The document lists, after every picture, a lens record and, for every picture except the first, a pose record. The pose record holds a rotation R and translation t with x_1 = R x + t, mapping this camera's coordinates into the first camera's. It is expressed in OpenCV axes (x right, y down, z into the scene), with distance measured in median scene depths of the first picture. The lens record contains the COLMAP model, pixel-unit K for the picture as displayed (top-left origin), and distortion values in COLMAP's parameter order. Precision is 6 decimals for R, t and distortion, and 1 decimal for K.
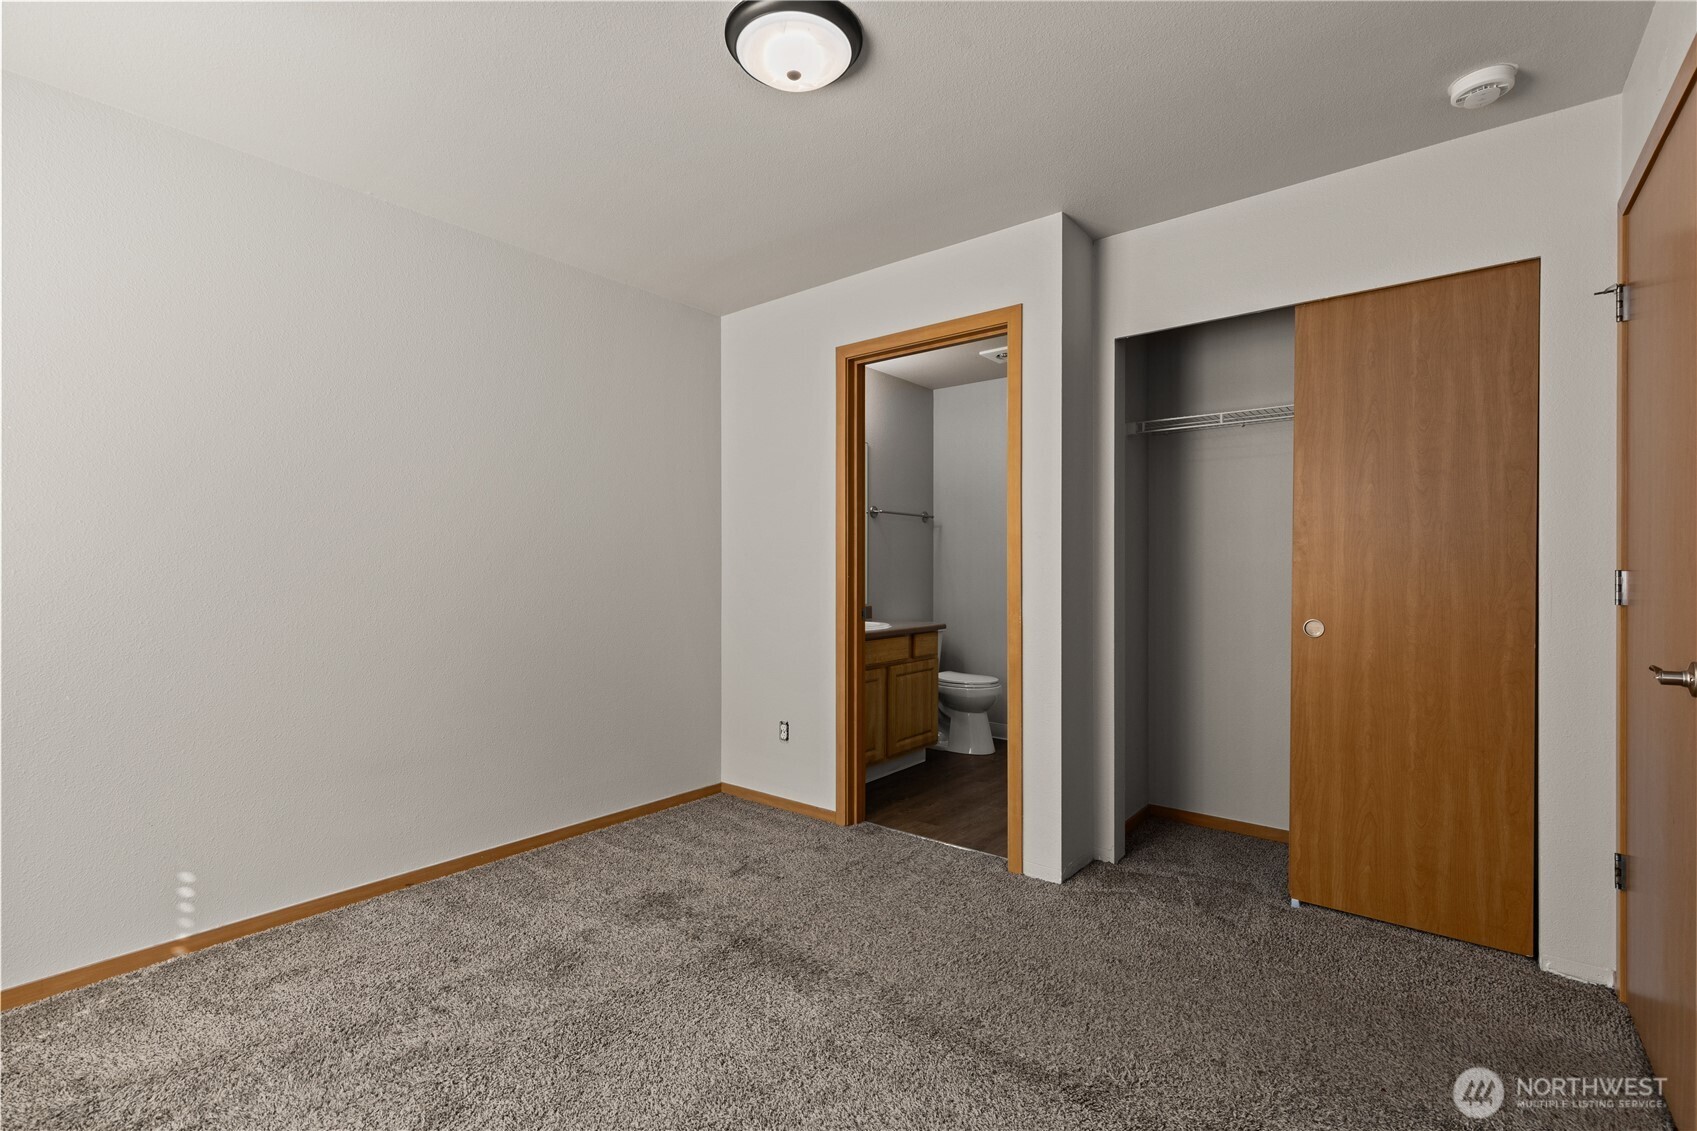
lens RADIAL K [[762.8, 0, 842.9], [0, 762.8, 570.0], [0, 0, 1]] dist [0.008389, -0.001120]
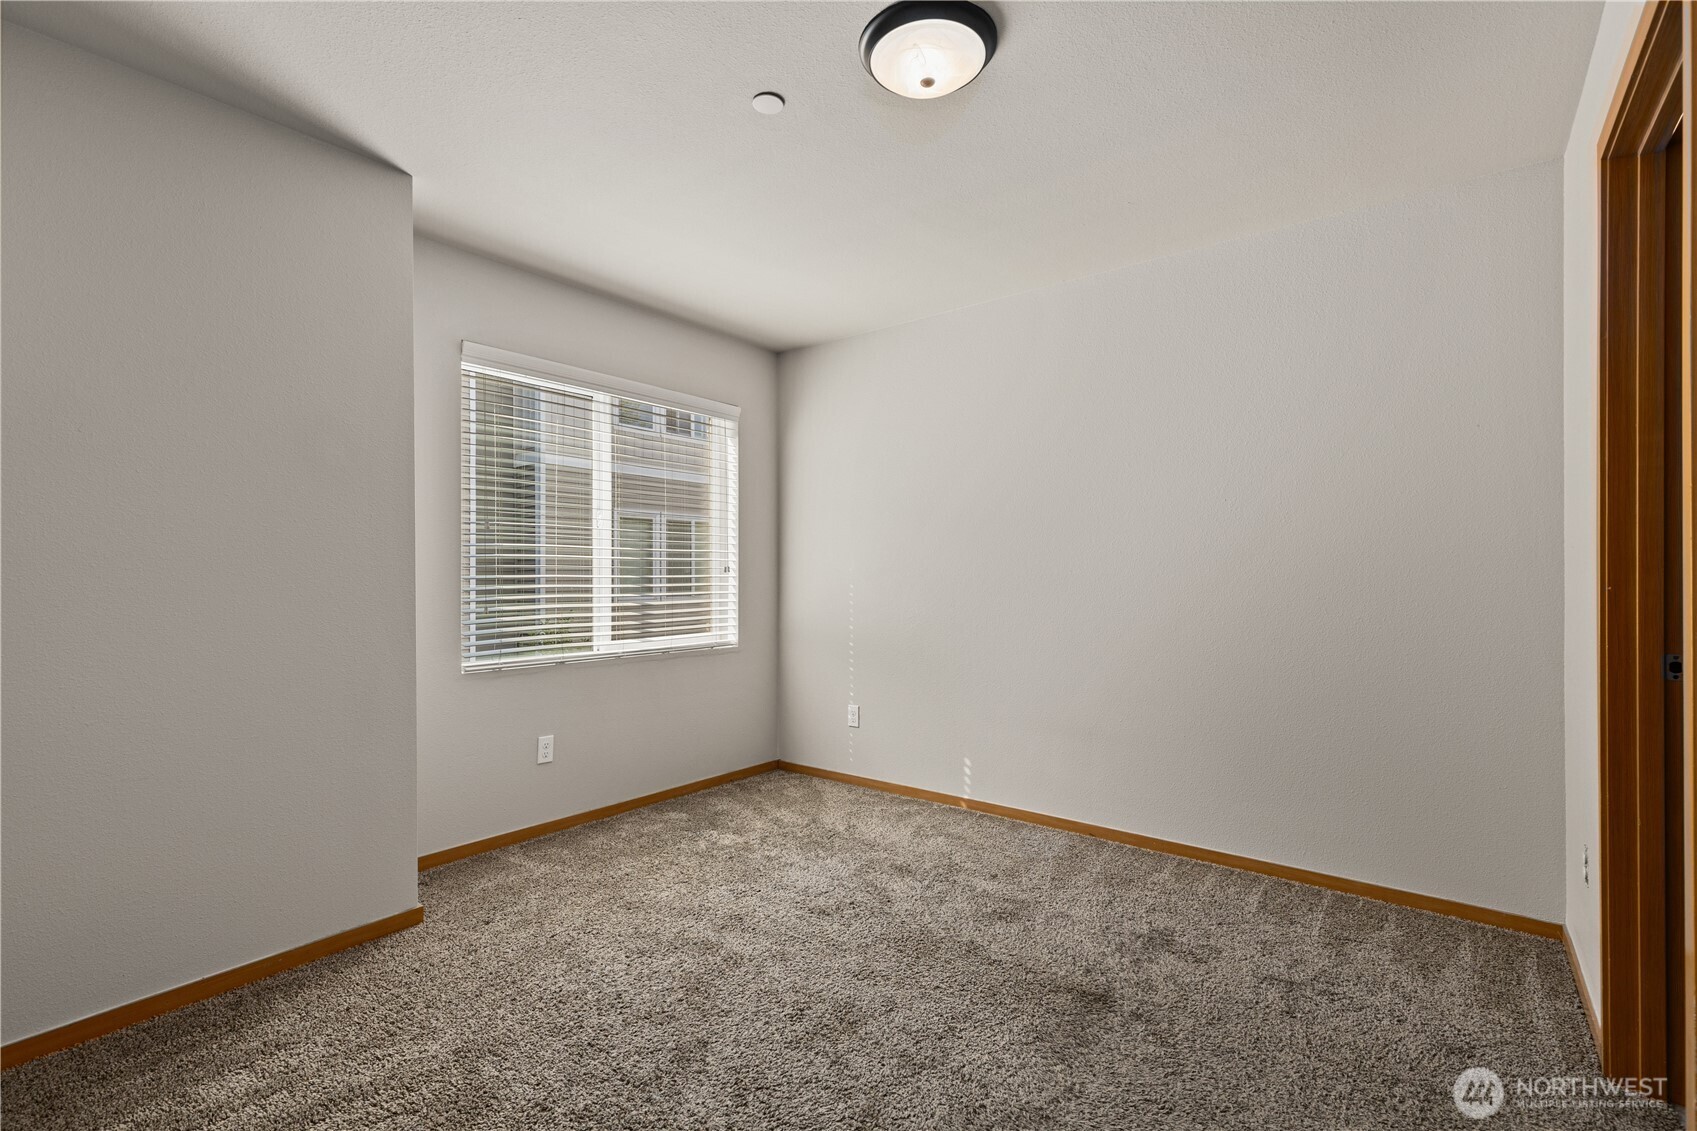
lens RADIAL K [[762.8, 0, 846.3], [0, 762.8, 566.5], [0, 0, 1]] dist [0.008389, -0.001120]
pose [[0.010700, -0.005285, -0.999929, 0.712898], [0.000240, 0.999986, -0.005283, -0.008068], [0.999943, -0.000183, 0.010701, 0.665582]]
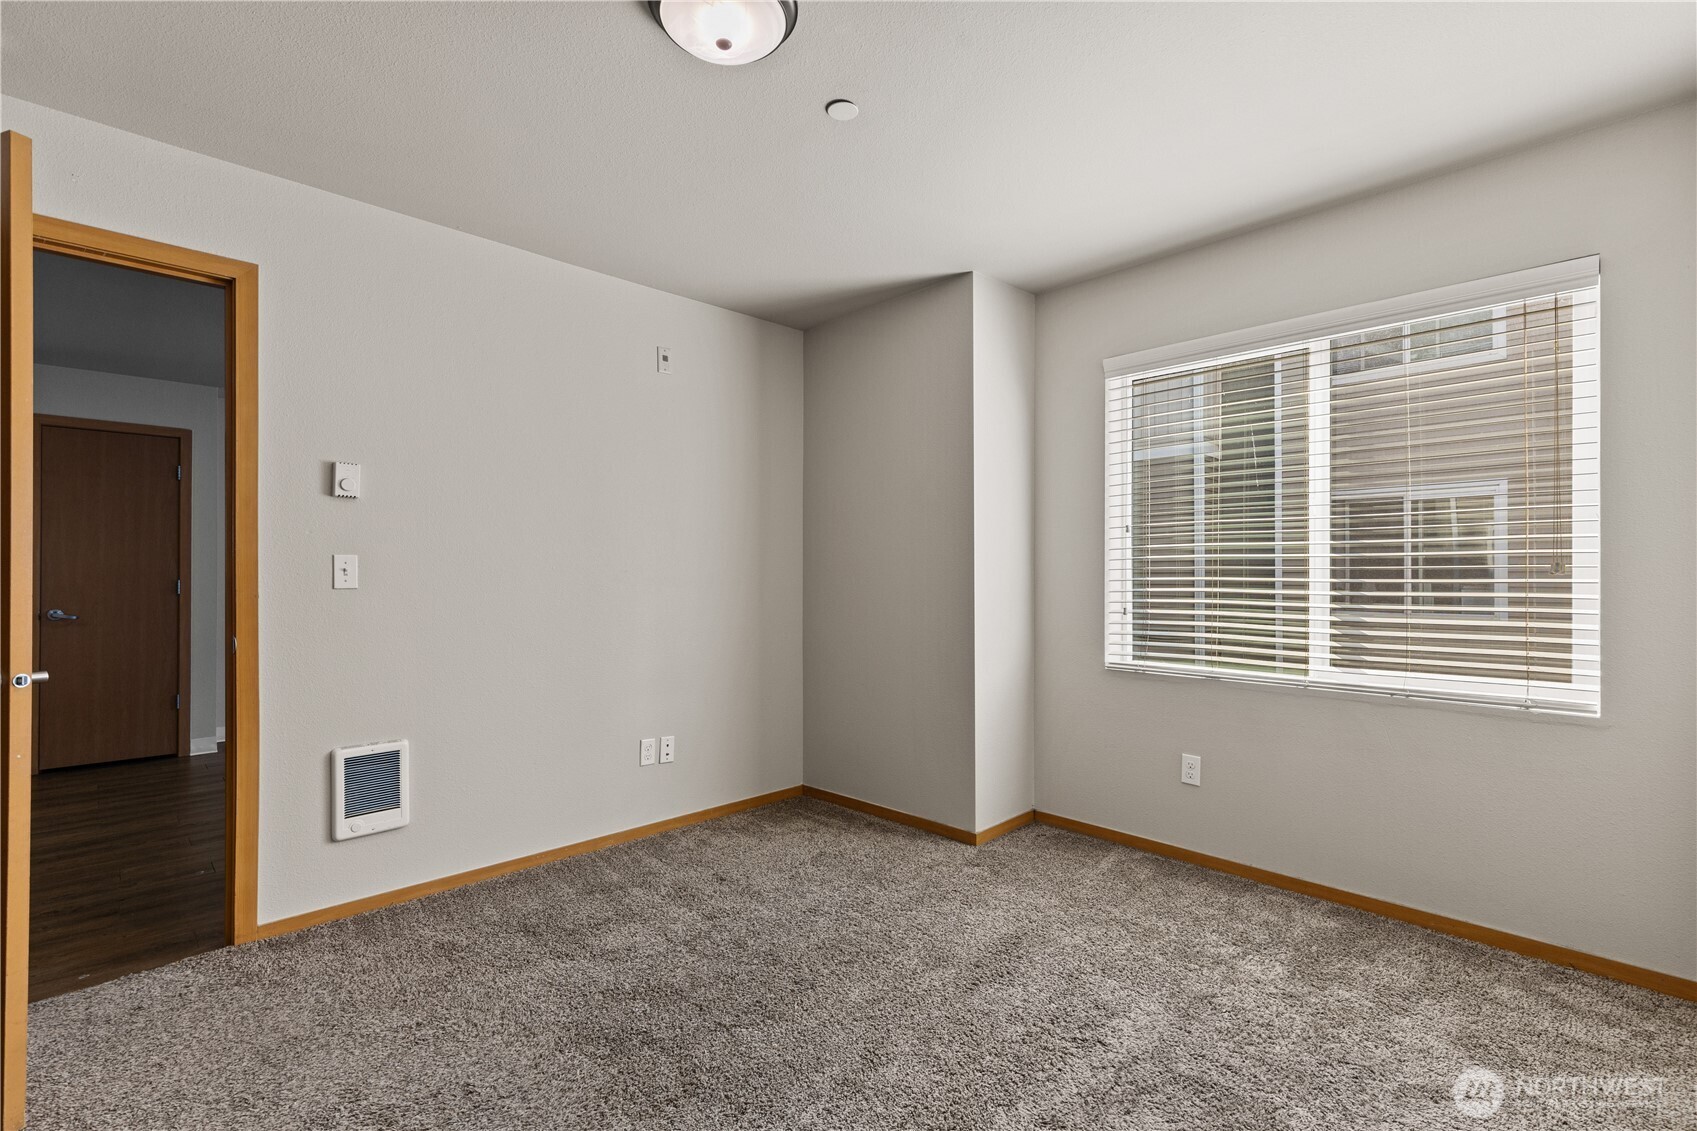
lens RADIAL K [[762.8, 0, 841.9], [0, 762.8, 570.0], [0, 0, 1]] dist [0.008389, -0.001120]
pose [[-0.993293, 0.000996, 0.115624, -0.102259], [0.000457, 0.999989, -0.004687, -0.006933], [-0.115627, -0.004603, -0.993282, 1.328046]]
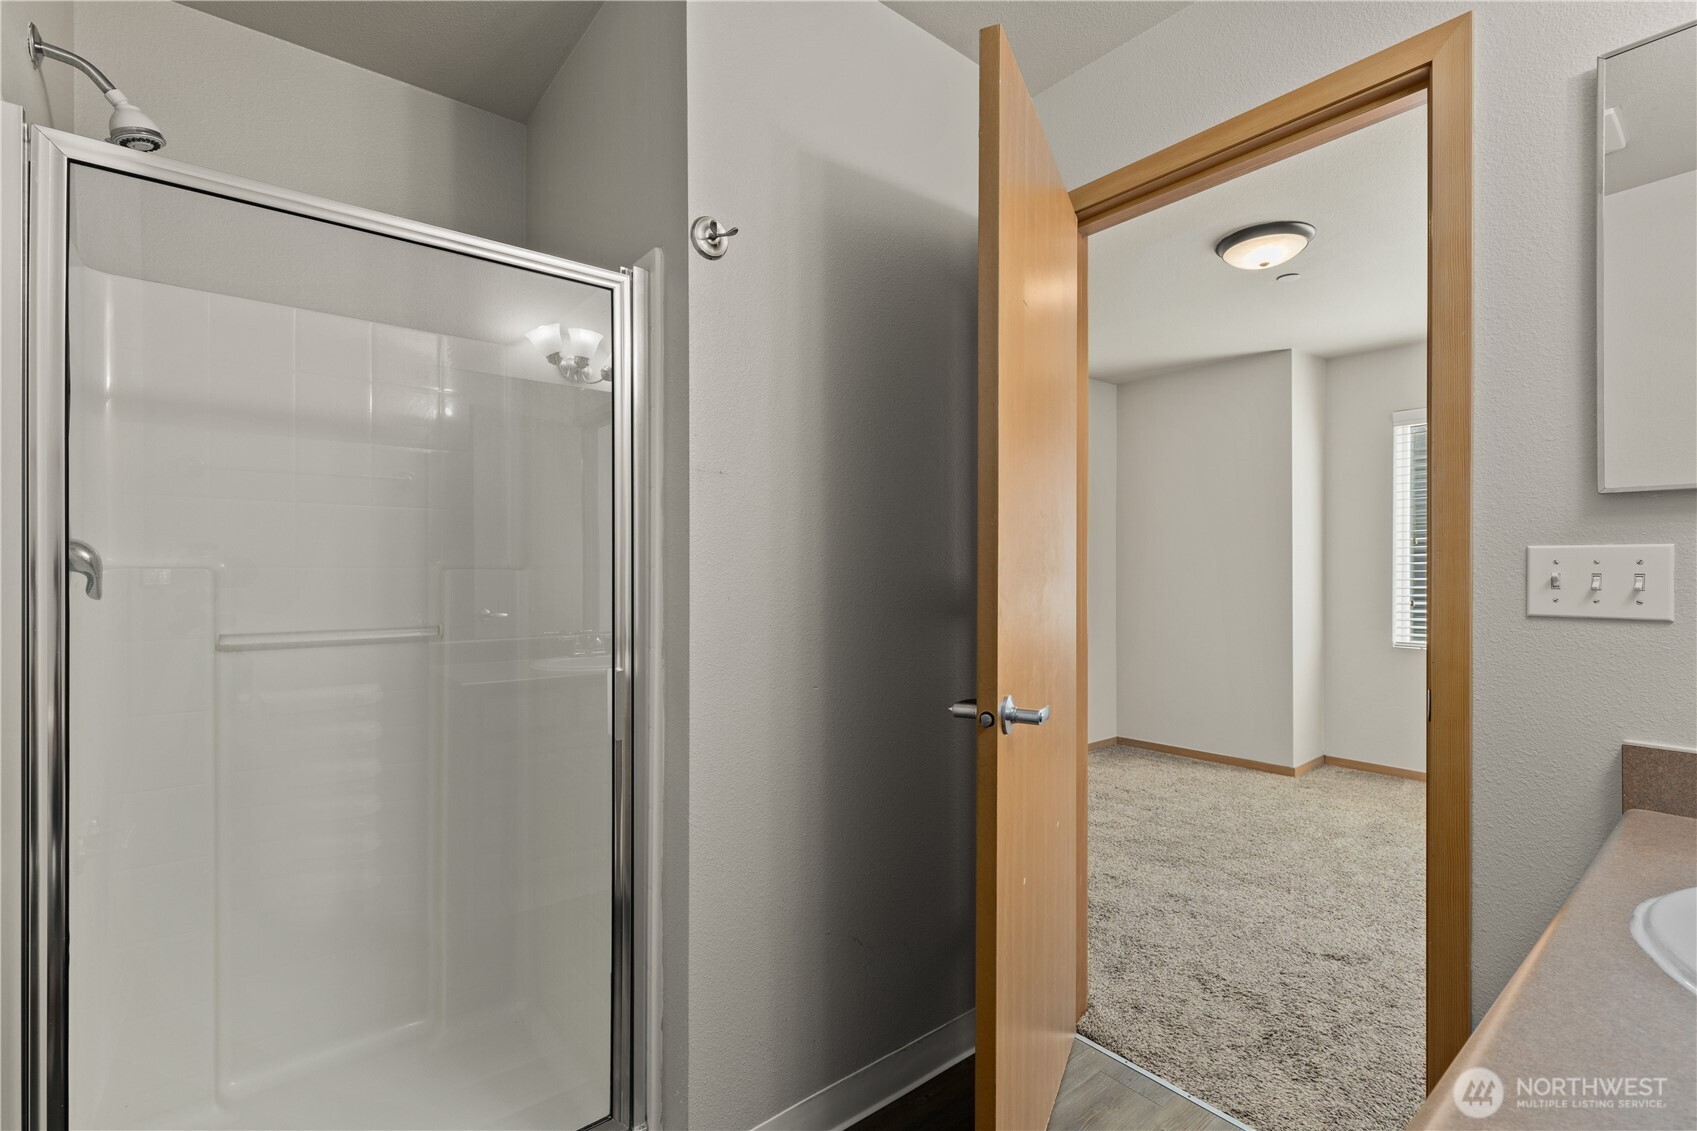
lens RADIAL K [[762.8, 0, 840.6], [0, 762.8, 569.0], [0, 0, 1]] dist [0.008389, -0.001120]
pose [[-0.978667, 0.003667, 0.205420, 0.473263], [0.004108, 0.999990, 0.001722, -0.027368], [-0.205411, 0.002529, -0.978672, 1.933822]]
